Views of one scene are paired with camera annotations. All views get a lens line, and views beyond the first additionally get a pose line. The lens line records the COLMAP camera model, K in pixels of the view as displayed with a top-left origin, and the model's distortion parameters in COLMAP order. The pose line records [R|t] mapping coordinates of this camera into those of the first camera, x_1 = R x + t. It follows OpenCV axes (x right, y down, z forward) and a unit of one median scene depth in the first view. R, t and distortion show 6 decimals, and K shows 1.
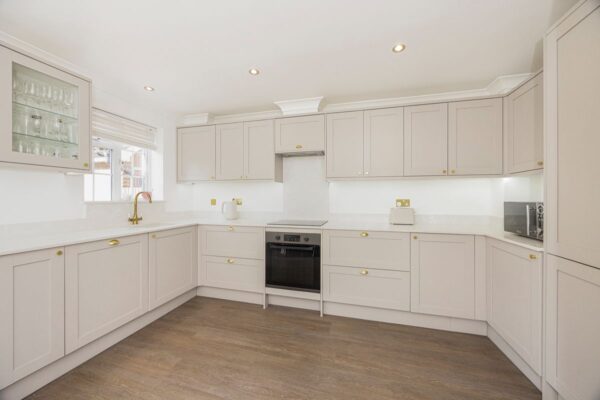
lens RADIAL K [[228.0, 0, 299.4], [0, 228.0, 198.1], [0, 0, 1]] dist [0.000018, -0.000028]
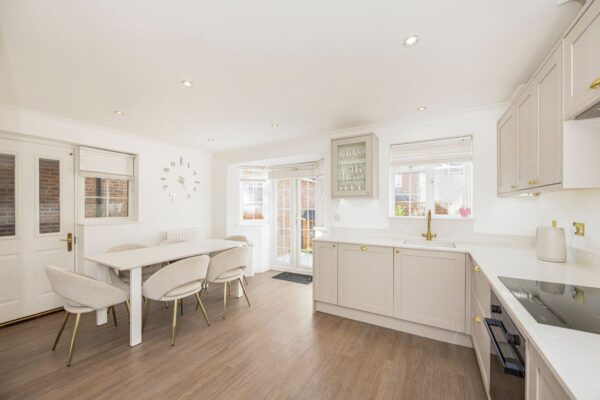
lens RADIAL K [[231.5, 0, 301.3], [0, 231.5, 208.8], [0, 0, 1]] dist [0.000059, 0.000052]
pose [[-0.251971, 0.000191, -0.967735, 0.576895], [0.000050, 1.000000, 0.000184, -0.037108], [0.967735, -0.000002, -0.251971, 0.889482]]
